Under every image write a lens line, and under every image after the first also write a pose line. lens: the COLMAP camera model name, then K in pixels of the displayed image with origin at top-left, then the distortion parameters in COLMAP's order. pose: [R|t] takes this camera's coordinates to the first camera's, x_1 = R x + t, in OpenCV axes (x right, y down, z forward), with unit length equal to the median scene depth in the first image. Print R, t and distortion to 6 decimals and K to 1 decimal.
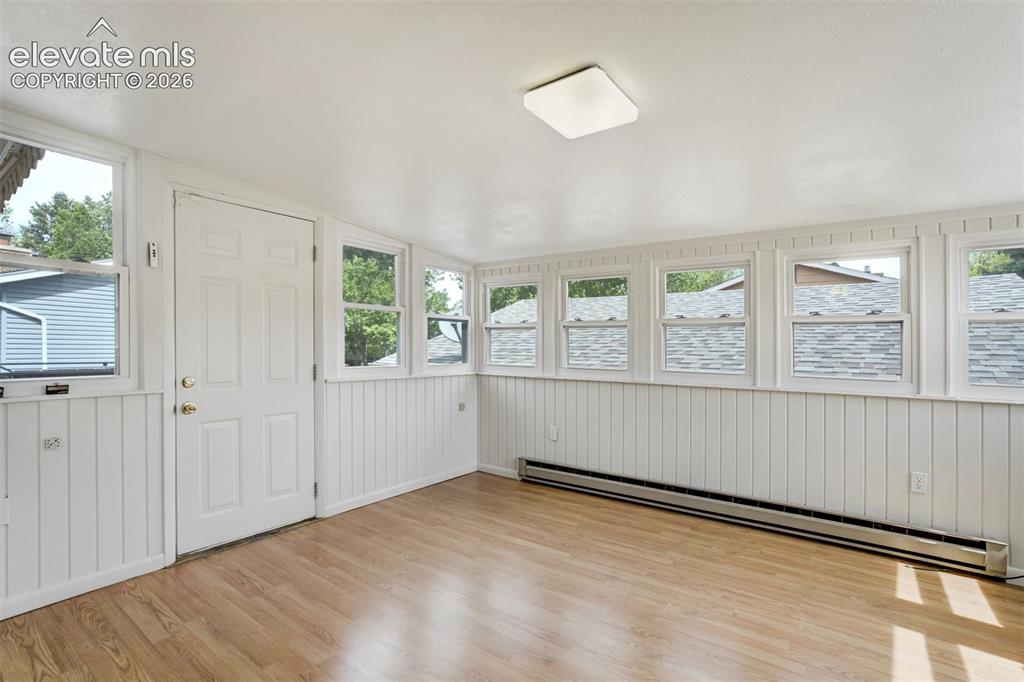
lens RADIAL K [[480.3, 0, 510.9], [0, 480.3, 342.4], [0, 0, 1]] dist [-0.040016, 0.015750]
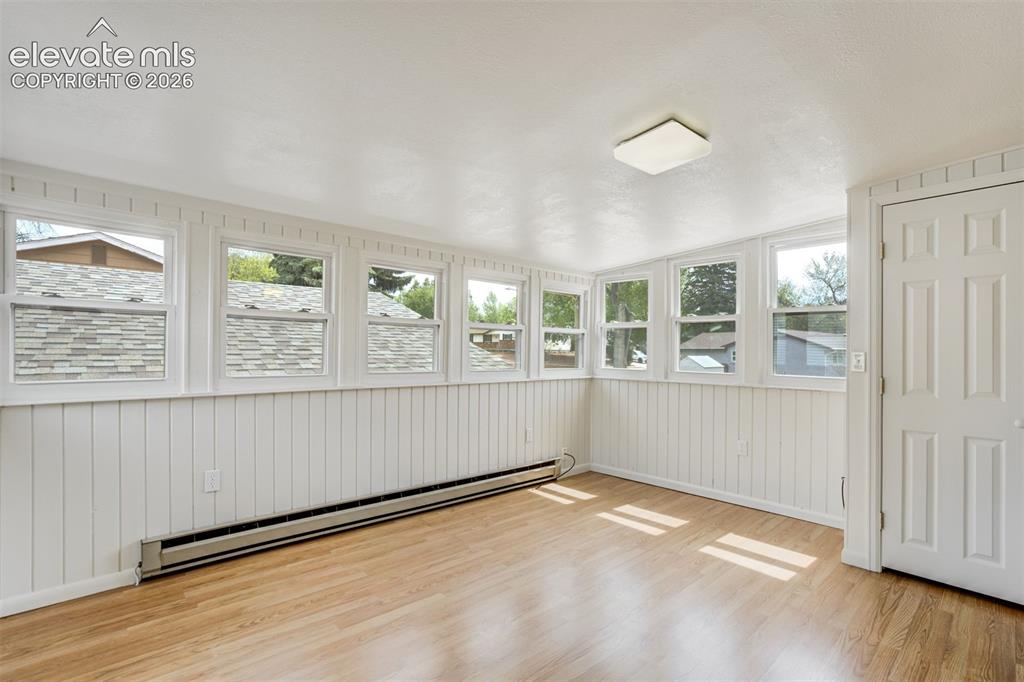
lens RADIAL K [[480.3, 0, 516.0], [0, 480.3, 349.5], [0, 0, 1]] dist [-0.040016, 0.015750]
pose [[0.199341, -0.001562, 0.979929, -0.635220], [-0.009503, 0.999949, 0.003527, 0.010904], [-0.979884, -0.010016, 0.199315, 0.673378]]
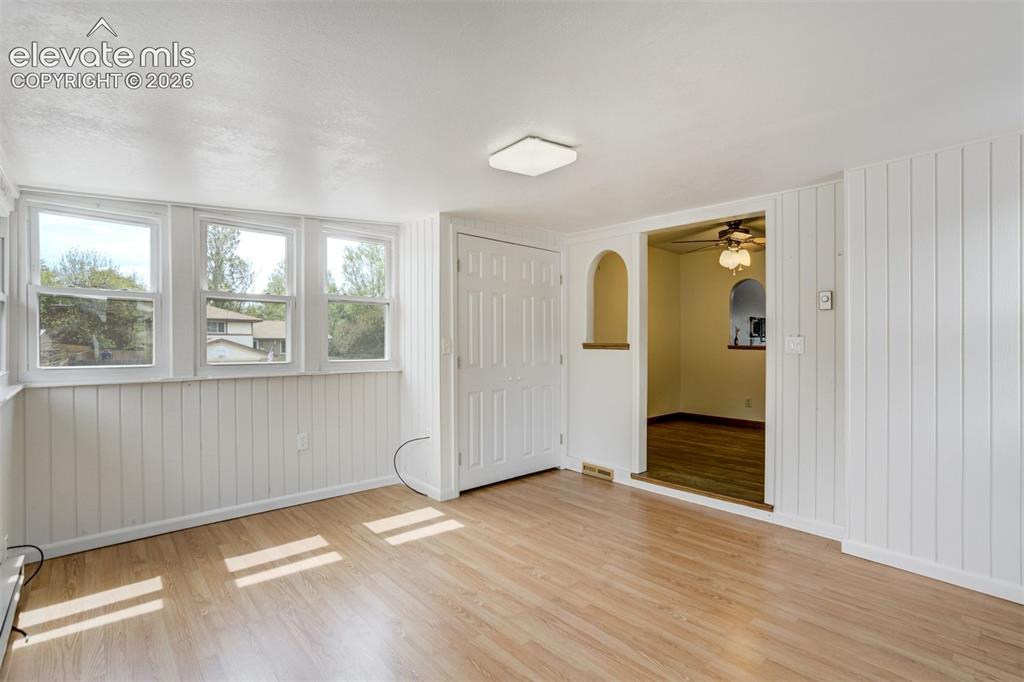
lens RADIAL K [[480.3, 0, 508.3], [0, 480.3, 339.5], [0, 0, 1]] dist [-0.040016, 0.015750]
pose [[-0.976357, -0.009080, 0.215974, -0.019544], [-0.009071, 0.999958, 0.001031, 0.012212], [-0.215974, -0.000952, -0.976399, 1.380826]]
